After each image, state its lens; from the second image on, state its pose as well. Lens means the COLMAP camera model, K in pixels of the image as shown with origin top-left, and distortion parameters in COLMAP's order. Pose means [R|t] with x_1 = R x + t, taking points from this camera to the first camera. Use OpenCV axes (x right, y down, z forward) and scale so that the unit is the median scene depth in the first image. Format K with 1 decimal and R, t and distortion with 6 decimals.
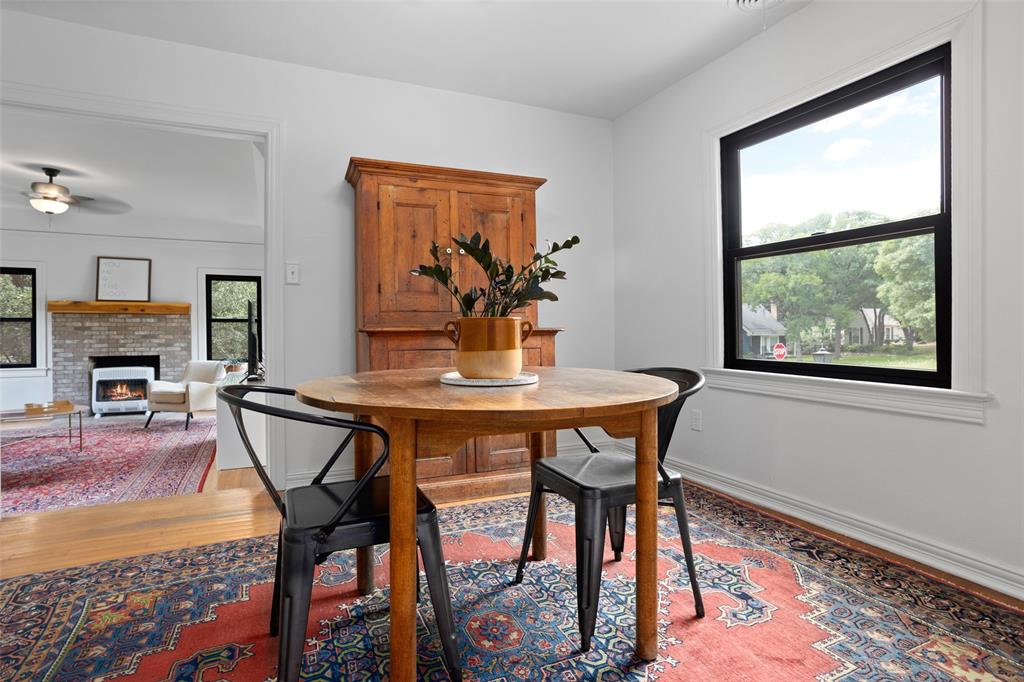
lens RADIAL K [[514.0, 0, 508.9], [0, 514.0, 333.2], [0, 0, 1]] dist [-0.018350, 0.007906]
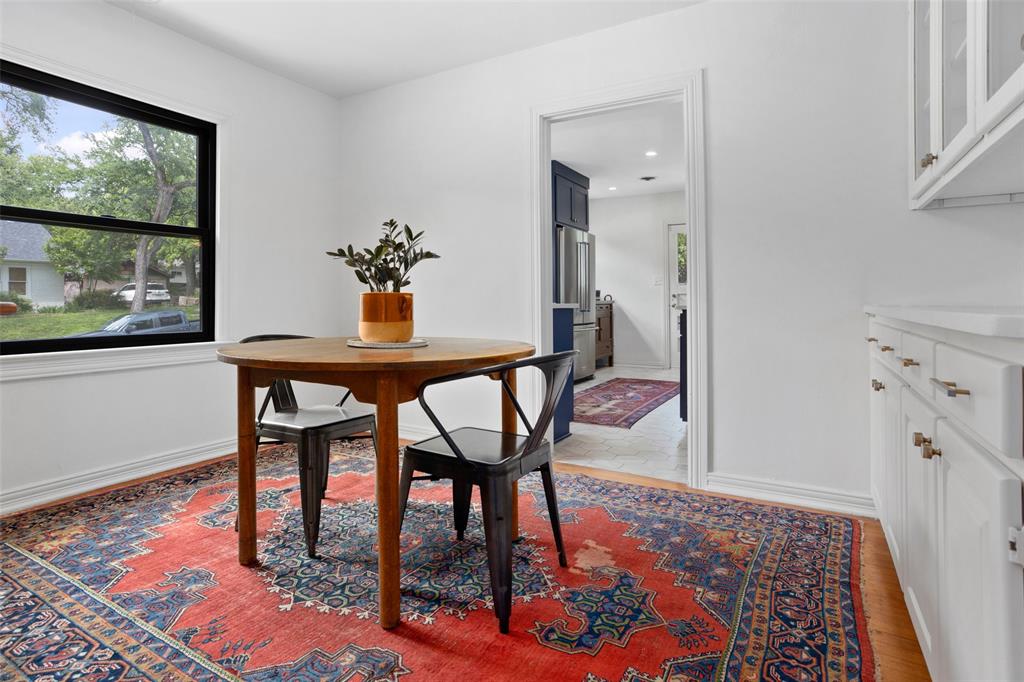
lens RADIAL K [[514.0, 0, 493.9], [0, 514.0, 308.3], [0, 0, 1]] dist [-0.018350, 0.007906]
pose [[-0.555155, -0.002432, 0.831743, -0.854233], [0.011968, 0.999869, 0.010912, -0.001610], [-0.831661, 0.016013, -0.555053, 1.067085]]
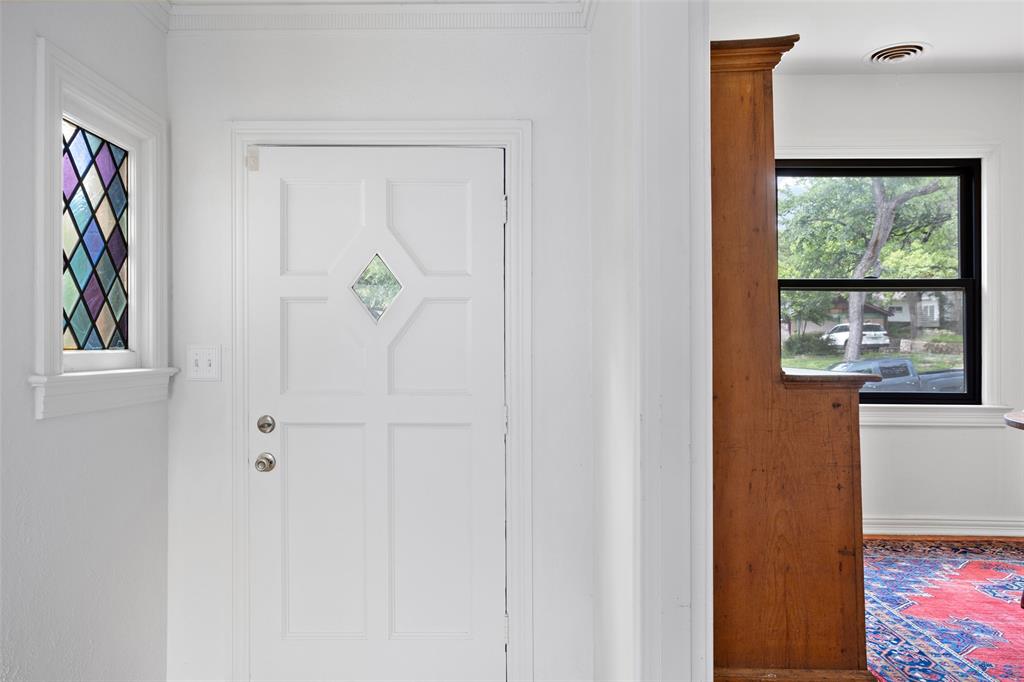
lens RADIAL K [[677.4, 0, 513.9], [0, 677.4, 337.5], [0, 0, 1]] dist [0.025104, 0.005124]
pose [[0.459573, 0.019387, 0.887928, -1.294385], [0.005512, 0.999680, -0.024680, -0.033559], [-0.888123, 0.016236, 0.459319, 1.172082]]
